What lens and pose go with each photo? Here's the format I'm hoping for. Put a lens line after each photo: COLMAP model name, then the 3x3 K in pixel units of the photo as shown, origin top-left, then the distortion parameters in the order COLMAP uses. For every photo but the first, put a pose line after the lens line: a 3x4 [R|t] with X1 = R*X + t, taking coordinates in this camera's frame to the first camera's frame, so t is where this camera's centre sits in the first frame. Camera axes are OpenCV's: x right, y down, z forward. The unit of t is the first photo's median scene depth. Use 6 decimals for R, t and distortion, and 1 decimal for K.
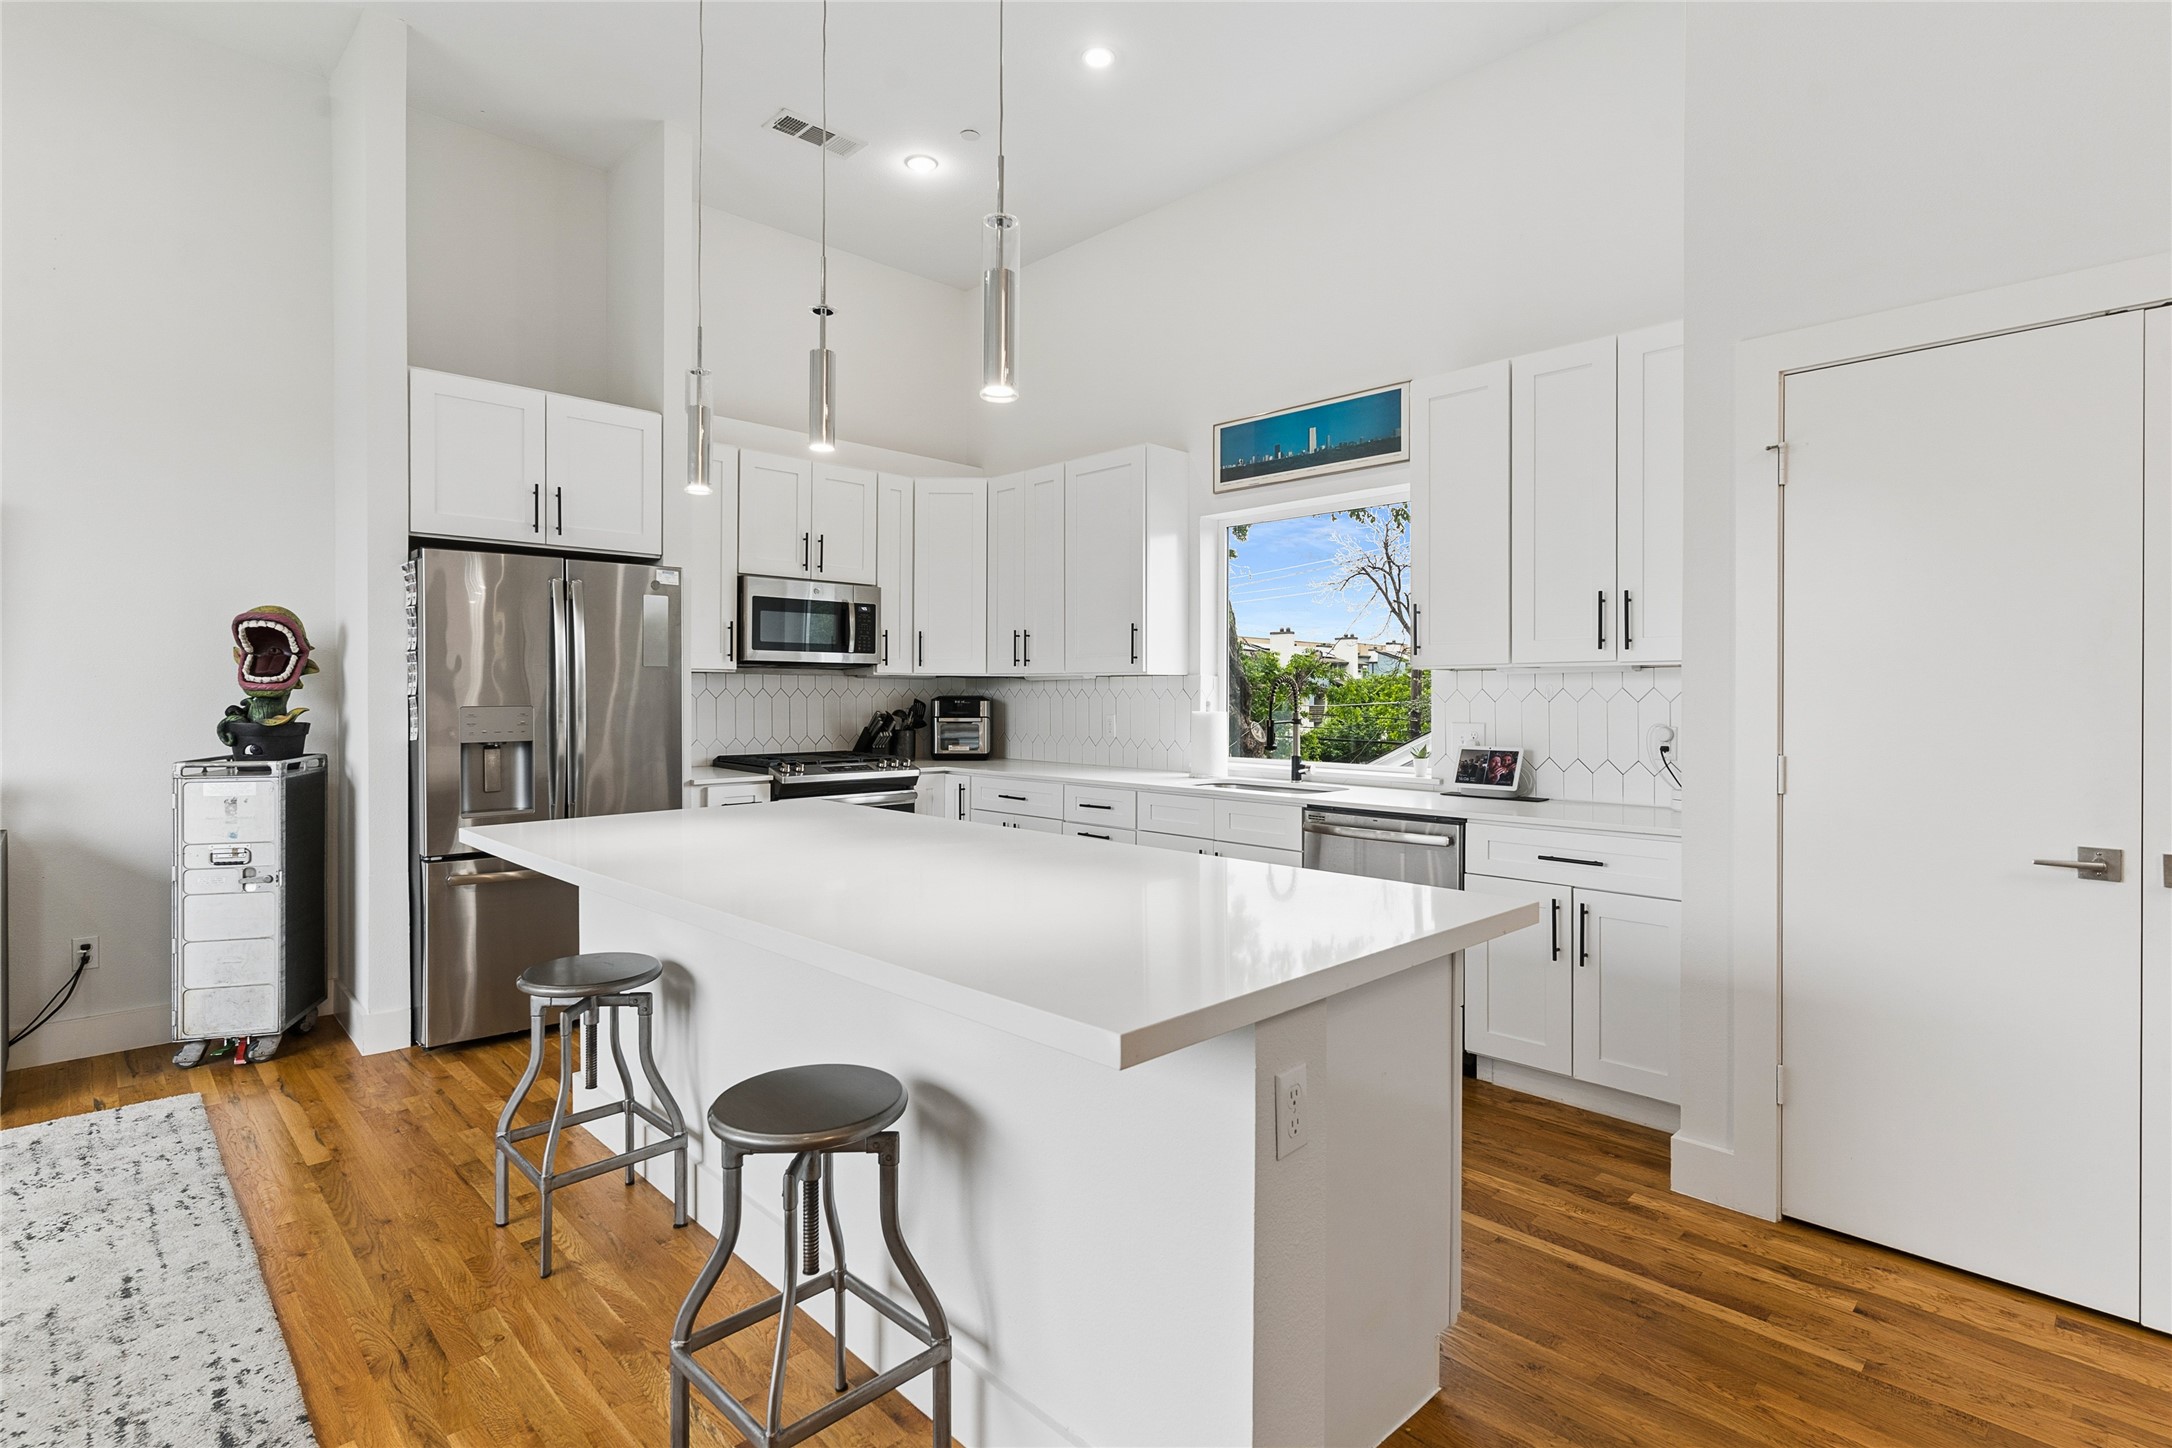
lens RADIAL K [[1054.1, 0, 1087.4], [0, 1054.1, 694.9], [0, 0, 1]] dist [0.002255, -0.001042]
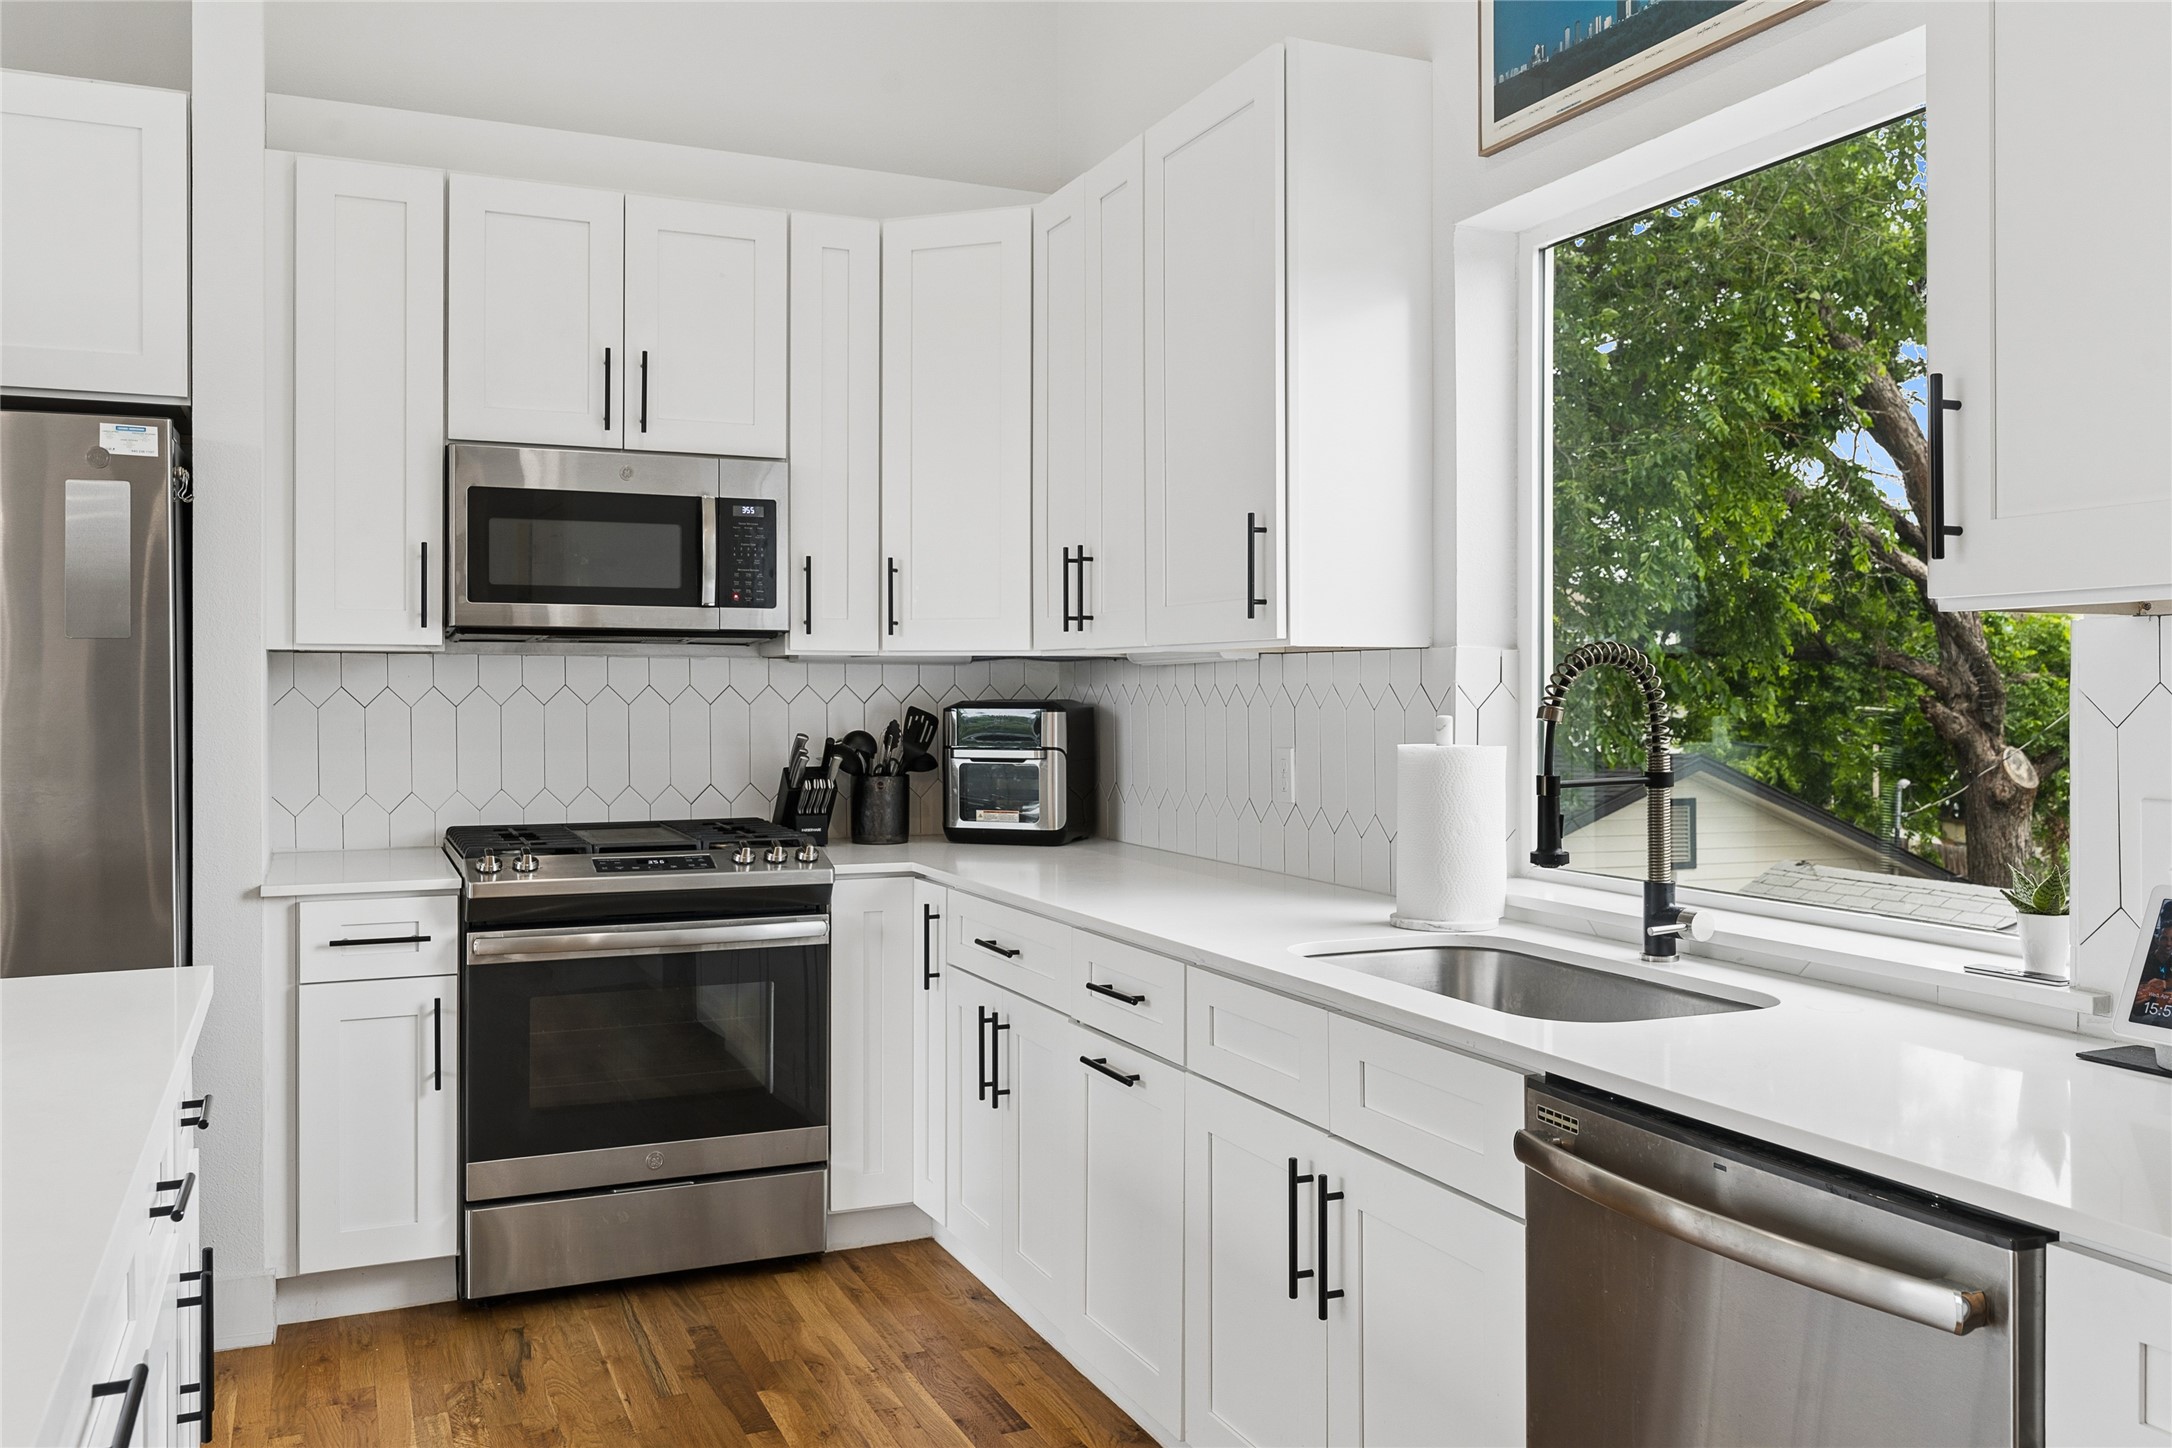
lens RADIAL K [[1721.7, 0, 1085.9], [0, 1721.7, 688.6], [0, 0, 1]] dist [0.001735, -0.004092]
pose [[0.935430, -0.002310, -0.353504, 0.224686], [0.001207, 0.999994, -0.003341, -0.002219], [0.353509, 0.002698, 0.935427, 0.427189]]
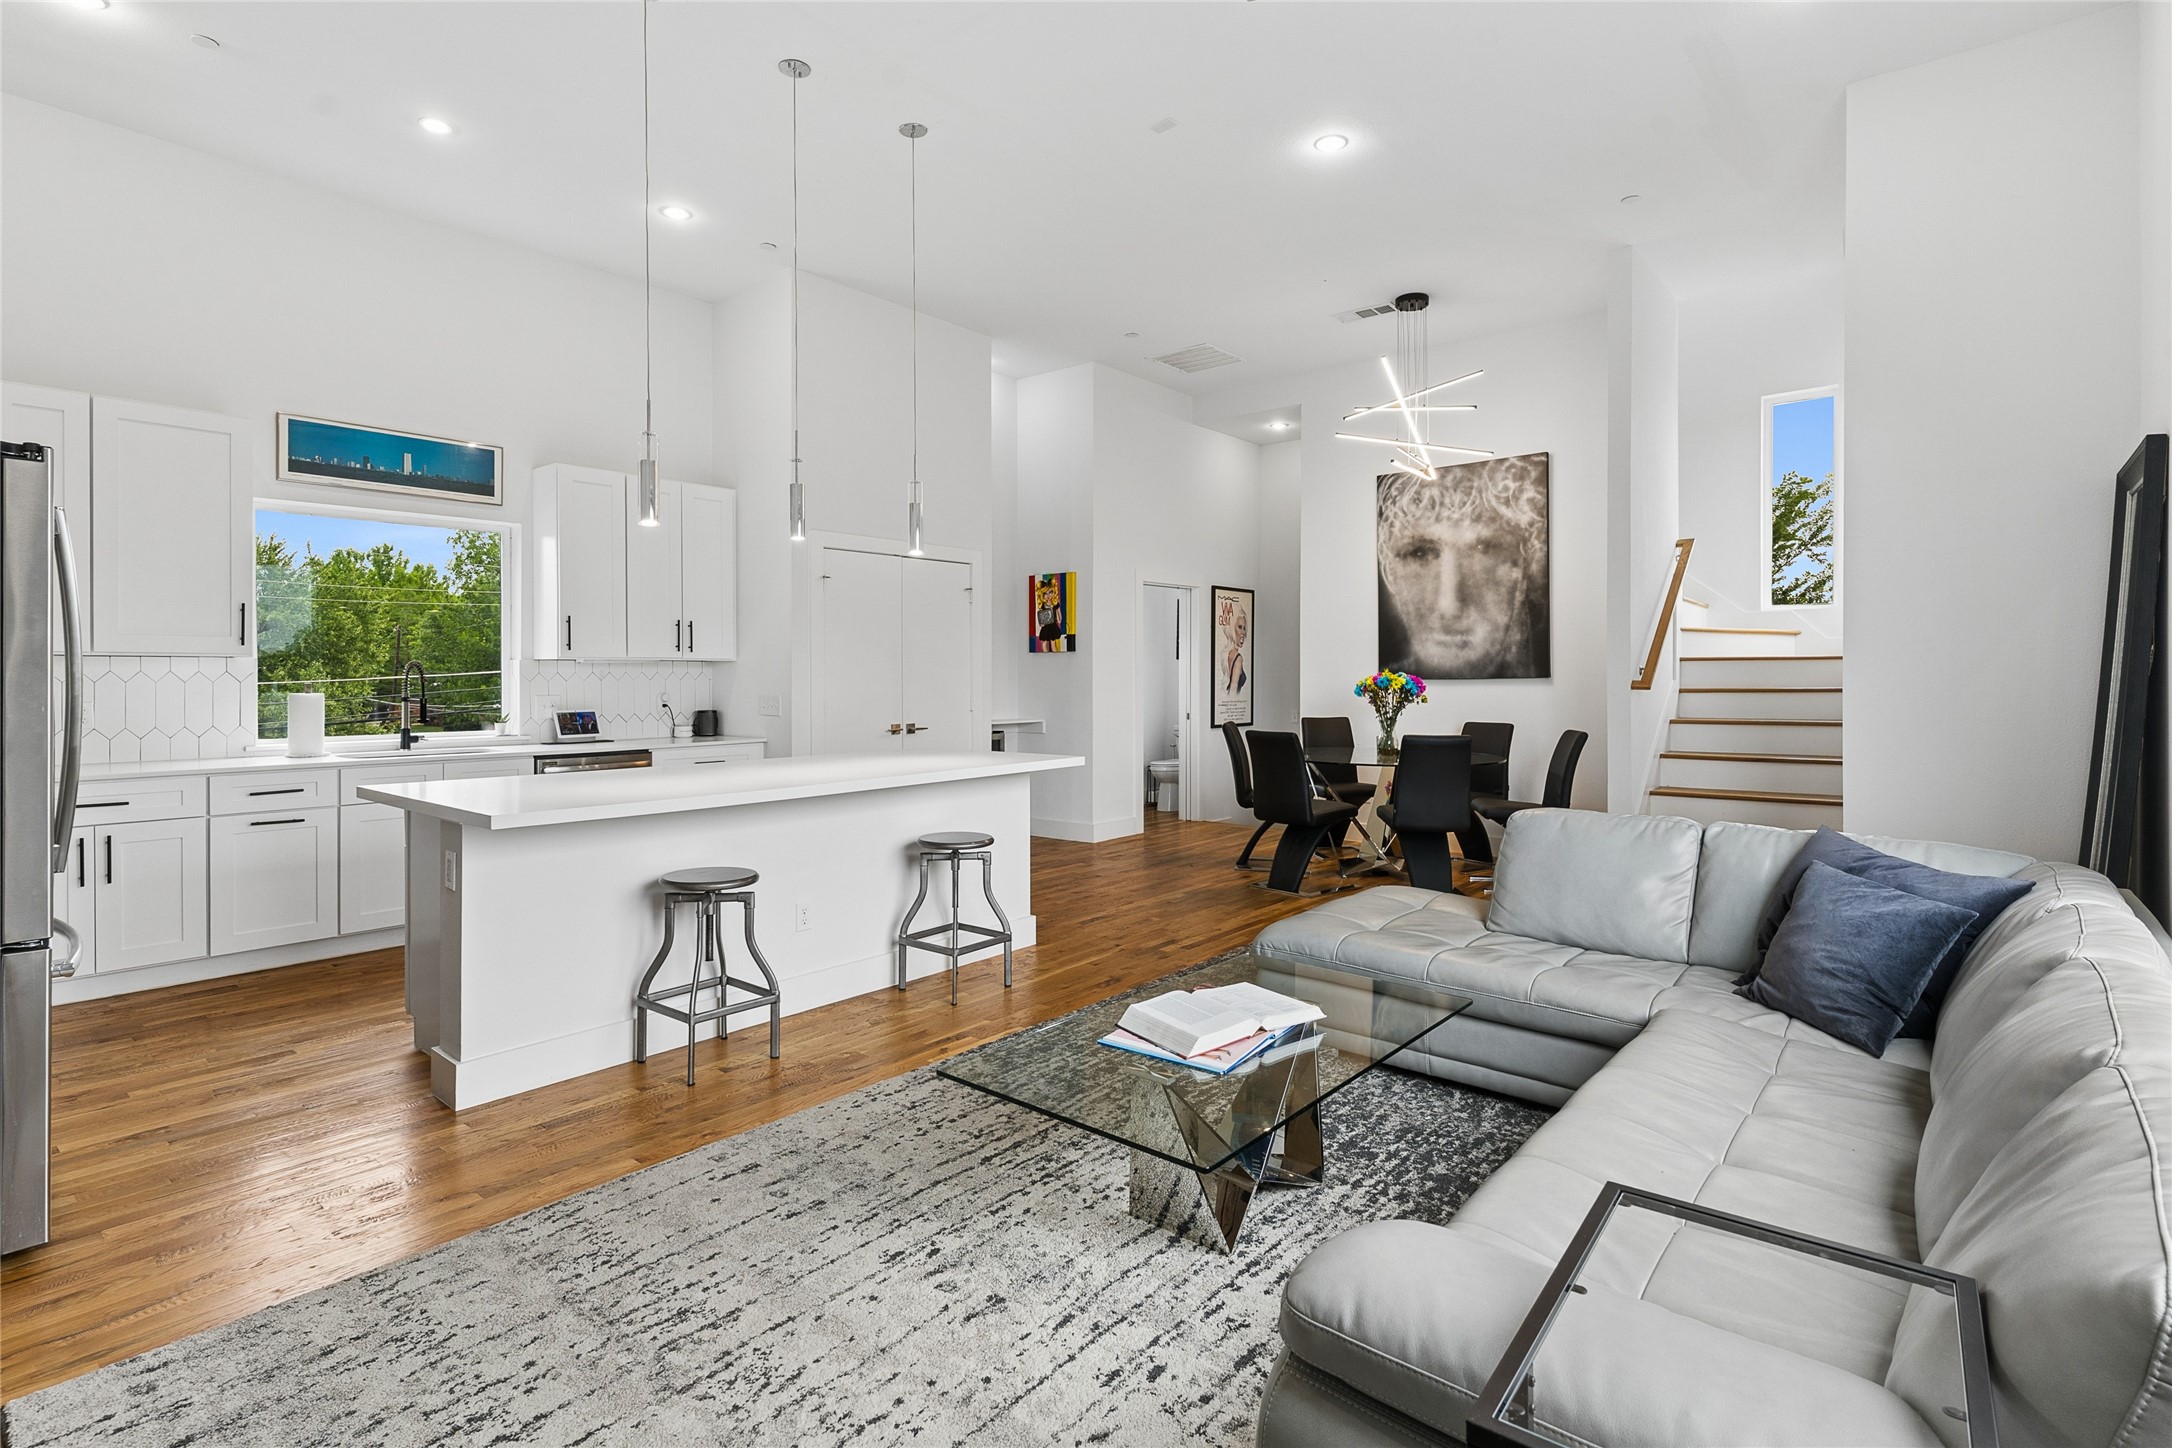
lens RADIAL K [[1057.7, 0, 1075.2], [0, 1057.7, 675.1], [0, 0, 1]] dist [0.001865, -0.000119]
pose [[-0.090775, -0.002517, 0.995868, -1.068710], [0.001524, 0.999995, 0.002666, -0.004454], [-0.995870, 0.001760, -0.090771, 0.361098]]
